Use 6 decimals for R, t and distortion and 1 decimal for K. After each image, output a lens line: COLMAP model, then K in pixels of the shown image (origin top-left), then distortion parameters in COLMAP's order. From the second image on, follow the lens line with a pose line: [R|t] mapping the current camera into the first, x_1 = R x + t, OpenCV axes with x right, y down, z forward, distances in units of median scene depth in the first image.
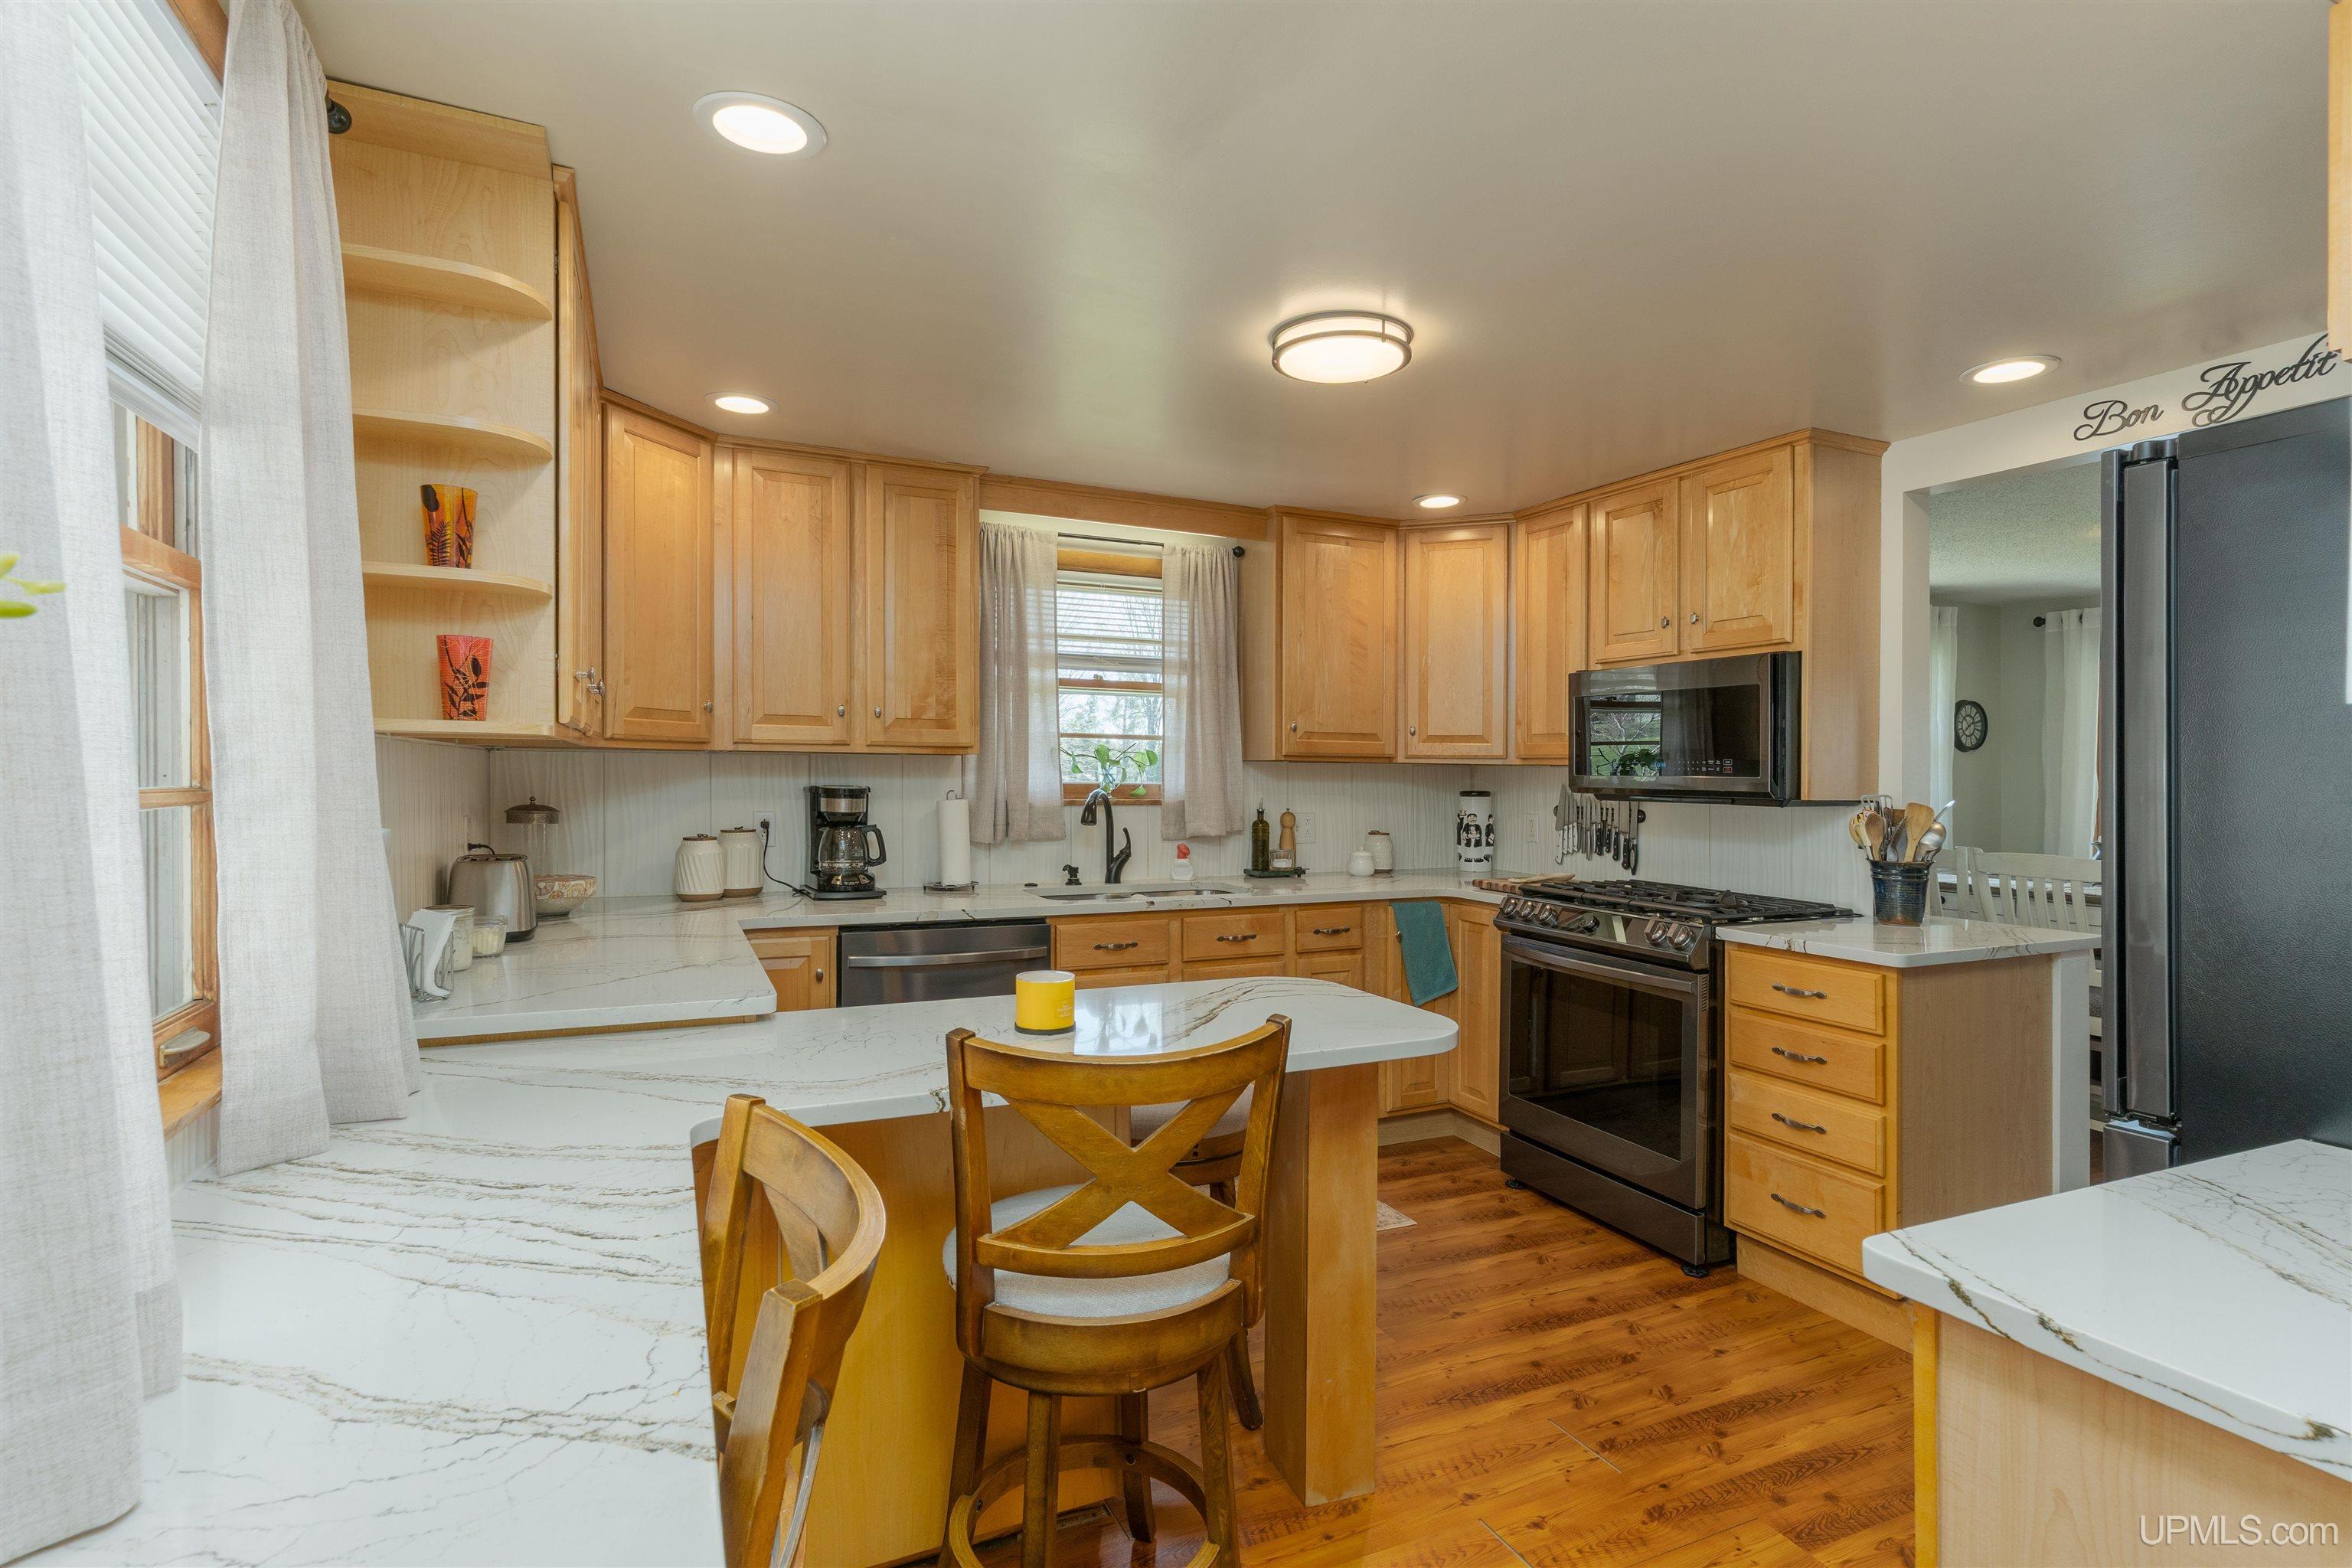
lens RADIAL K [[1128.9, 0, 1186.2], [0, 1128.9, 710.7], [0, 0, 1]] dist [-0.000180, 0.001291]
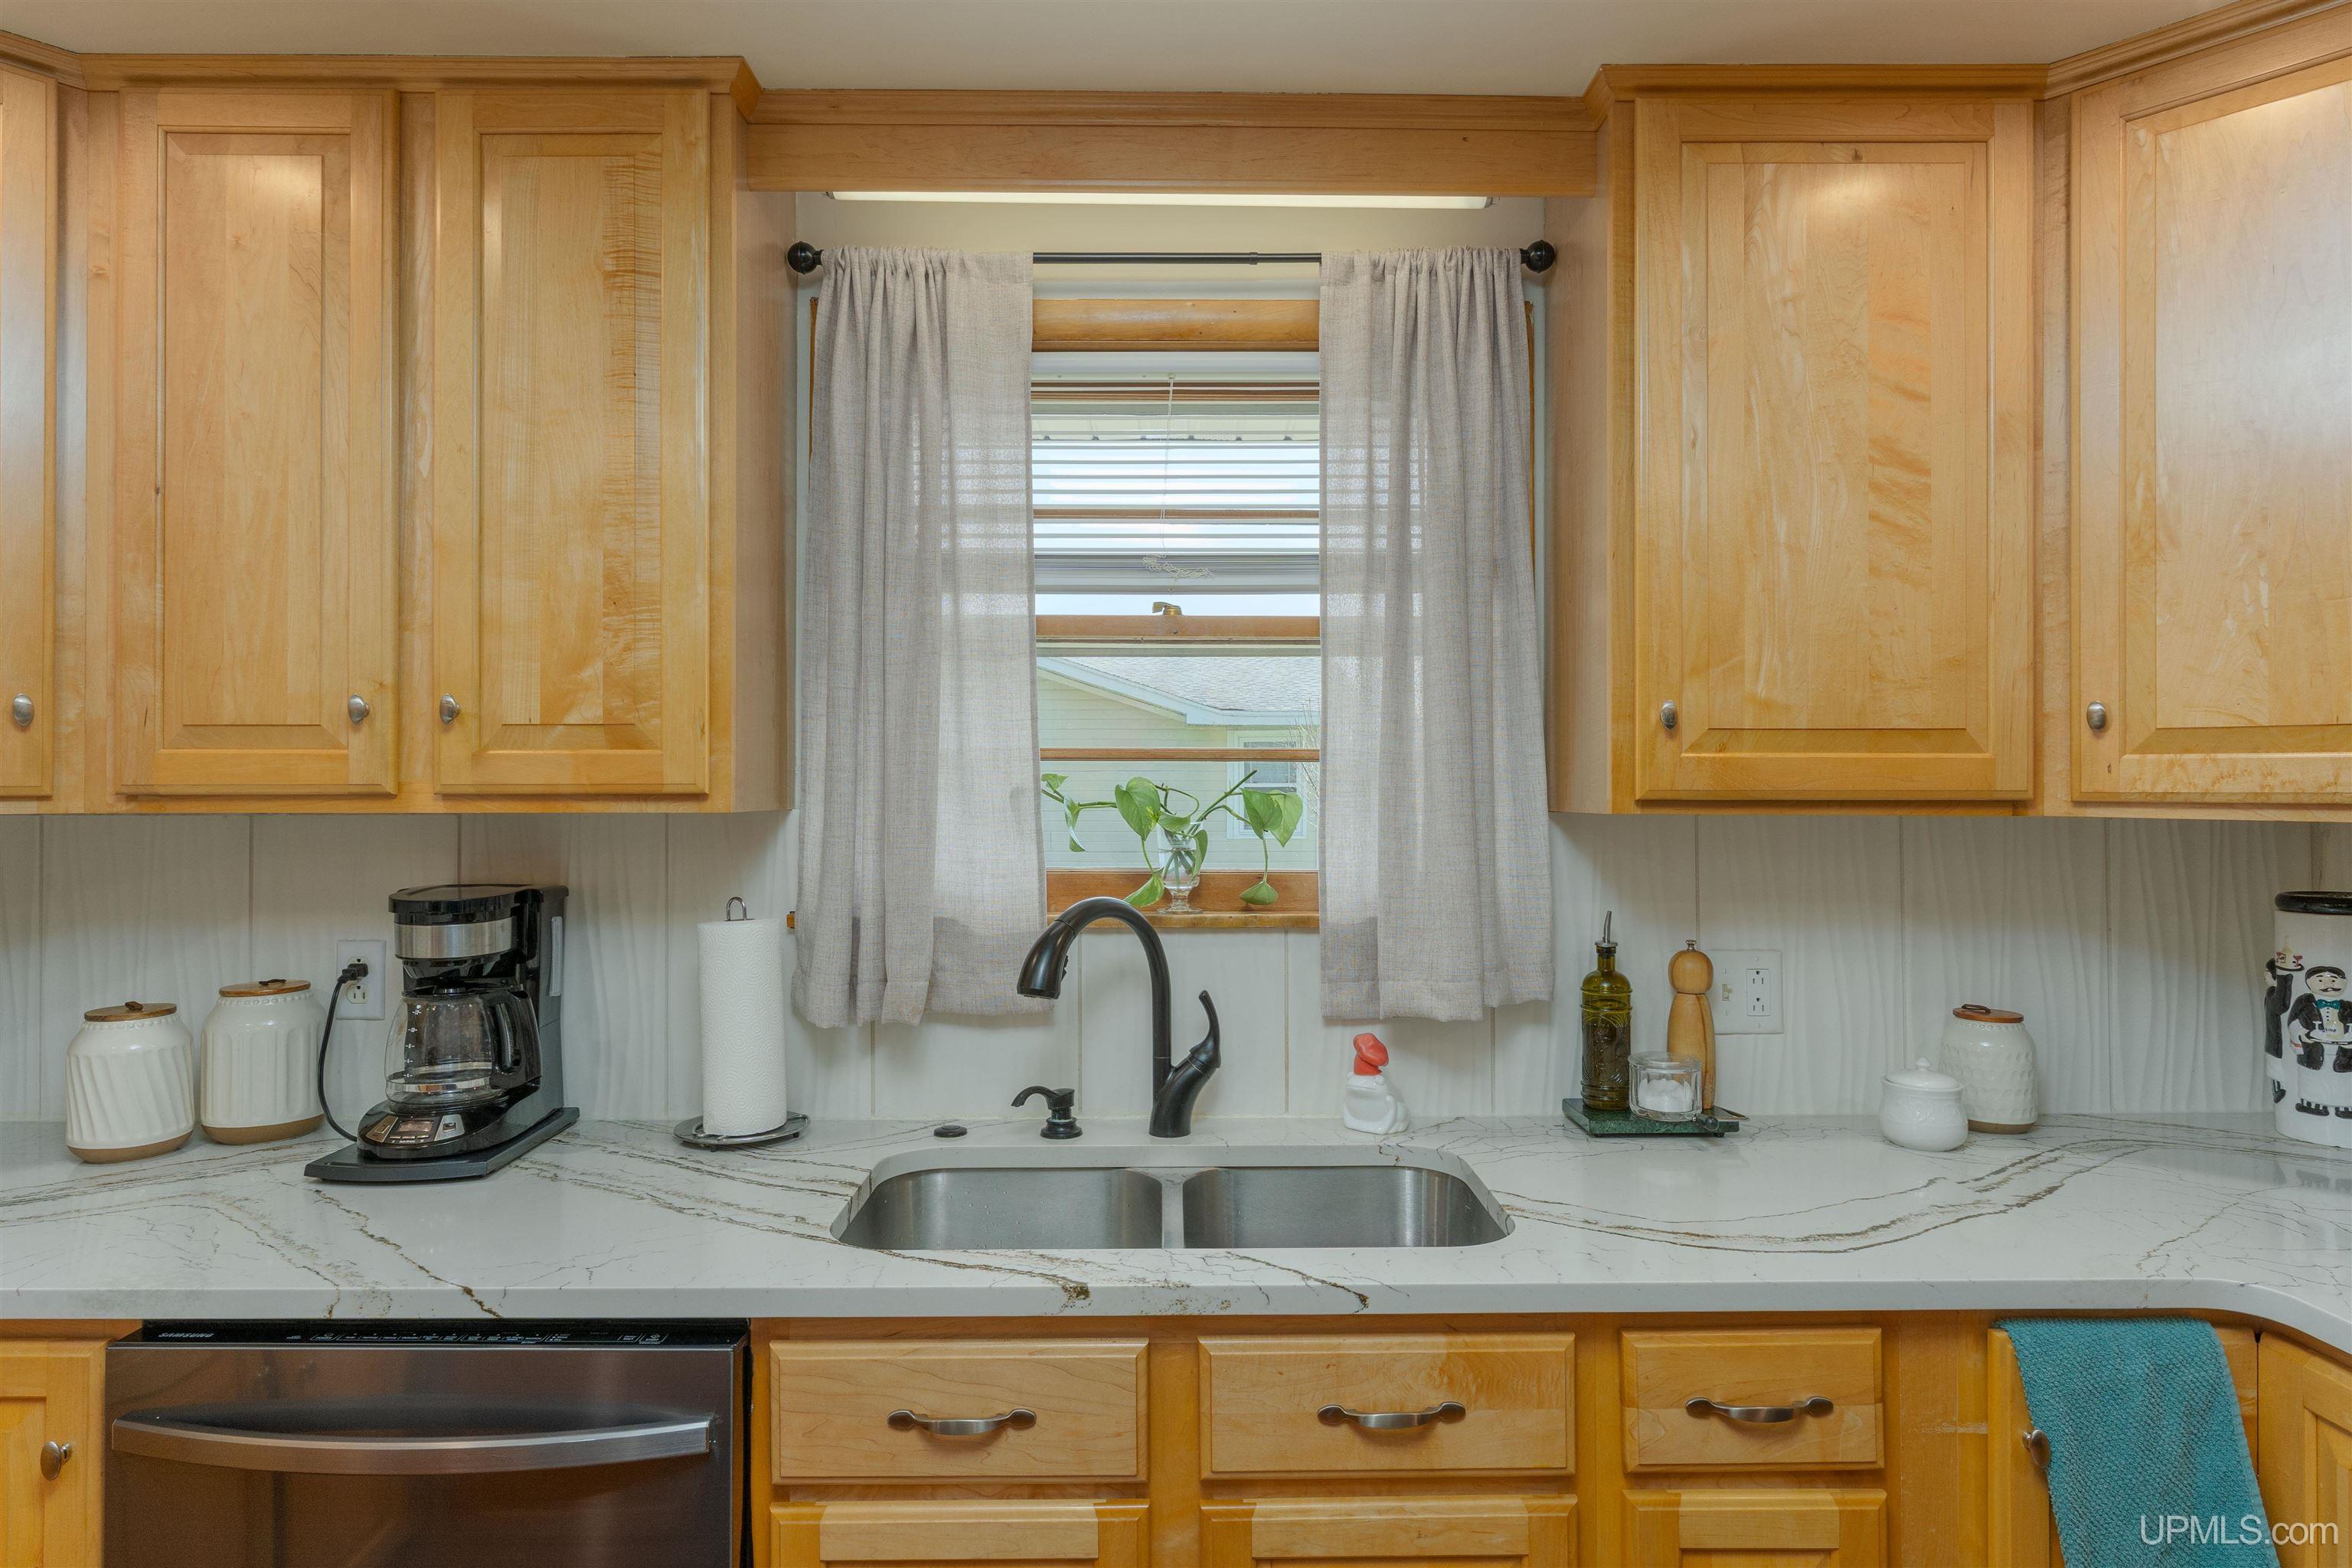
lens RADIAL K [[1322.2, 0, 1180.0], [0, 1322.2, 765.9], [0, 0, 1]] dist [0.005691, -0.002677]
pose [[0.909874, -0.017083, -0.414533, 0.127561], [0.032206, 0.999045, 0.029519, 0.012944], [0.413633, -0.040209, 0.909555, 0.588168]]
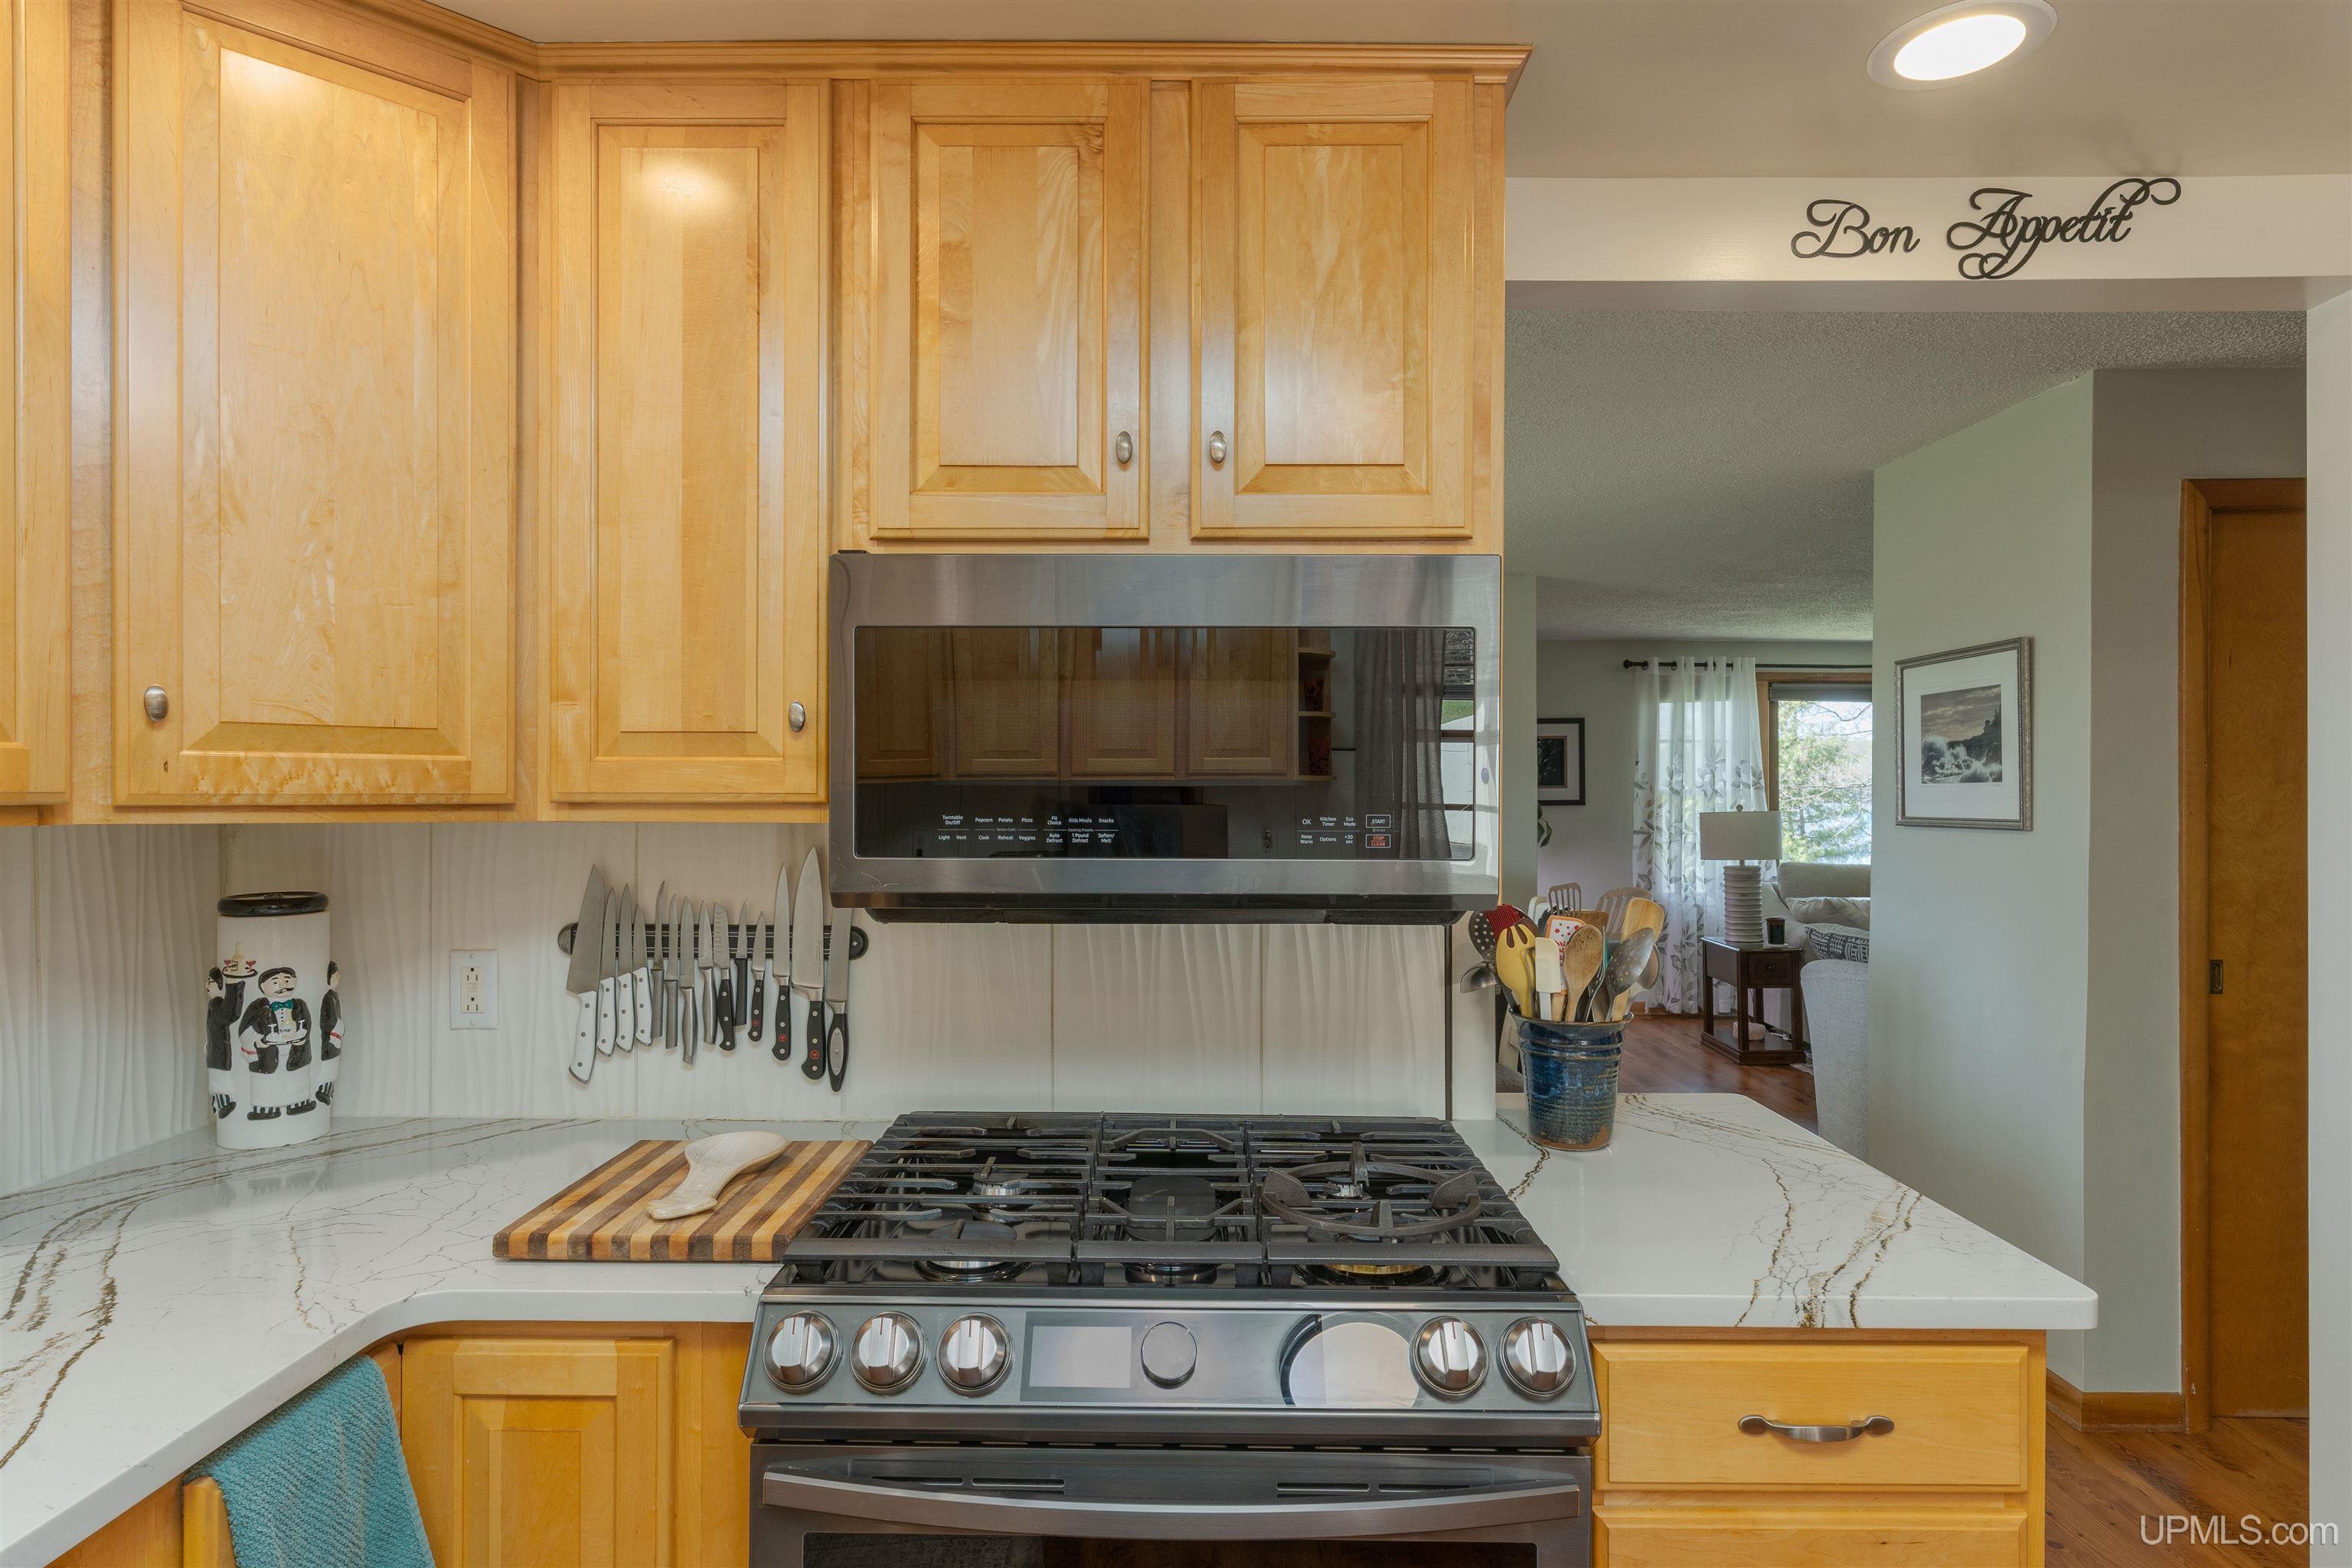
lens RADIAL K [[1322.2, 0, 1163.2], [0, 1322.2, 787.6], [0, 0, 1]] dist [0.005691, -0.002677]
pose [[0.435815, -0.009971, 0.899981, 0.025399], [-0.046005, 0.998385, 0.033339, 0.017019], [-0.898860, -0.055934, 0.434652, 0.691159]]
